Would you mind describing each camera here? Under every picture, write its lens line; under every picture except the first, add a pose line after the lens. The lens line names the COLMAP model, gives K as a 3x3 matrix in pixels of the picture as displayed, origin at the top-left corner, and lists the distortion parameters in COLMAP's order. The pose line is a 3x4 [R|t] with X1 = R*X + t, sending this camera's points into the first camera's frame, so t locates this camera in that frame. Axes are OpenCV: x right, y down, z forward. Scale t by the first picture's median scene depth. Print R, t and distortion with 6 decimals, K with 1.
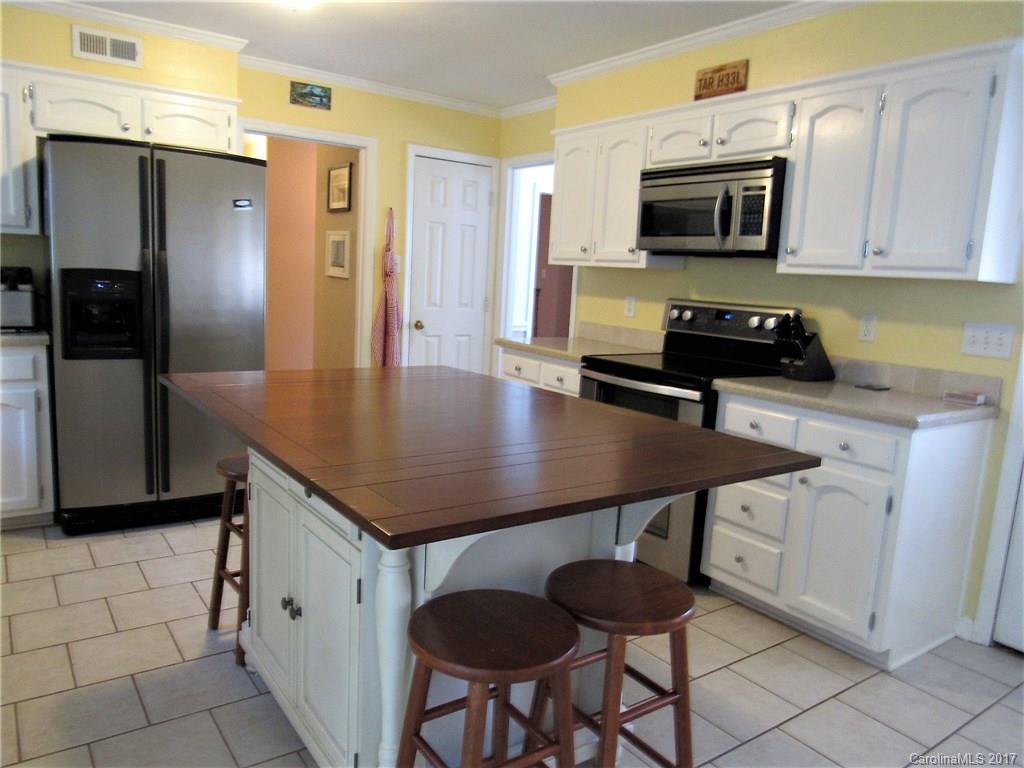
lens RADIAL K [[734.2, 0, 512.0], [0, 734.2, 384.0], [0, 0, 1]] dist [-0.033154, 0.000461]
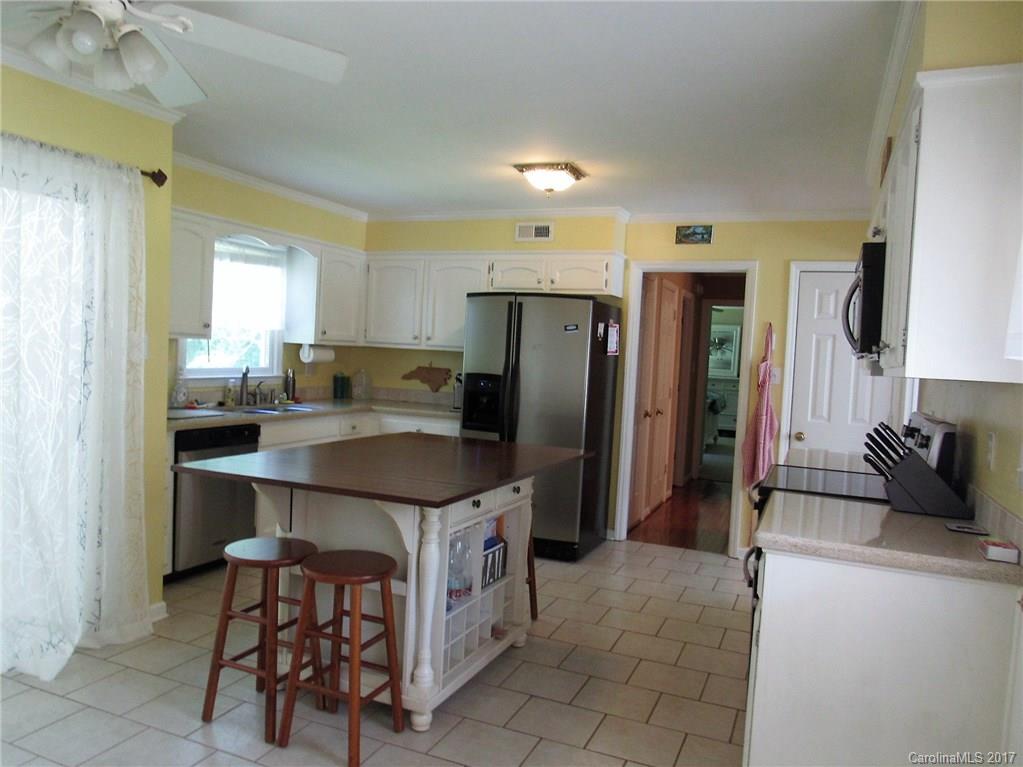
lens RADIAL K [[747.5, 0, 511.5], [0, 747.5, 383.5], [0, 0, 1]] dist [-0.000369, -0.000203]
pose [[0.517910, 0.013789, -0.855324, 0.615540], [-0.153324, 0.985175, -0.076958, -0.015787], [0.841582, 0.170999, 0.512346, 0.162529]]
